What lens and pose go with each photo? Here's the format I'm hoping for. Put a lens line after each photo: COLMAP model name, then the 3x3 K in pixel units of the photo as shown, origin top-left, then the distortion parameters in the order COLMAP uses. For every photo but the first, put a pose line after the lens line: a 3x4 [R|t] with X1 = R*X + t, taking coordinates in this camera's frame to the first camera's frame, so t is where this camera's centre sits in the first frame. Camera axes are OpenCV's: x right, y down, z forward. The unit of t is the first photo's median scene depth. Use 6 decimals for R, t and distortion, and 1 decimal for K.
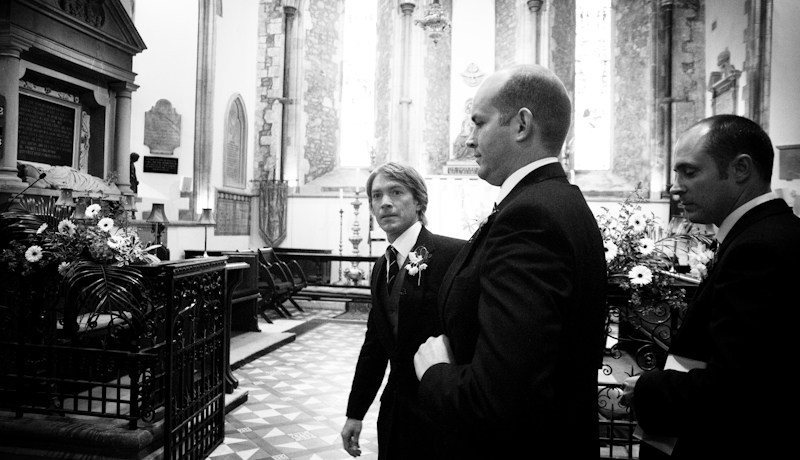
lens RADIAL K [[607.0, 0, 398.8], [0, 607.0, 228.5], [0, 0, 1]] dist [-0.092213, -0.000225]
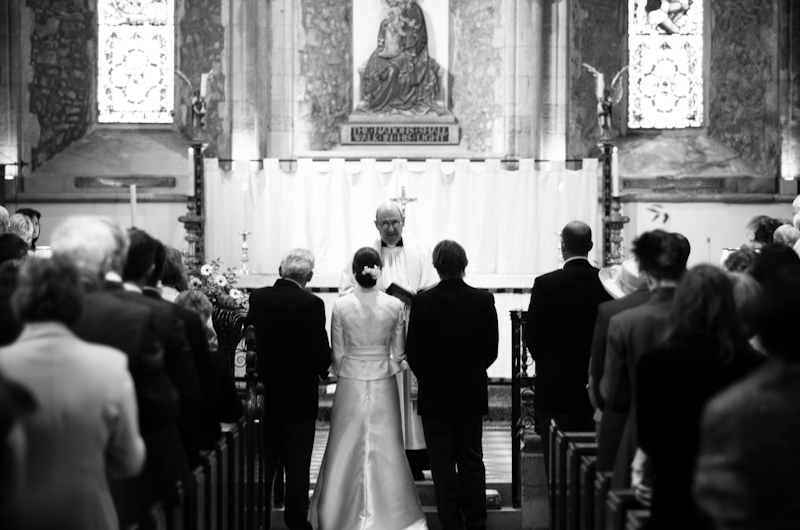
lens RADIAL K [[2868.1, 0, 398.8], [0, 2868.1, 265.3], [0, 0, 1]] dist [0.181659, 0.000000]
pose [[0.984680, -0.025398, 0.172512, -0.262747], [0.023138, 0.999618, 0.015098, -0.030889], [-0.172830, -0.010876, 0.984892, -1.140660]]
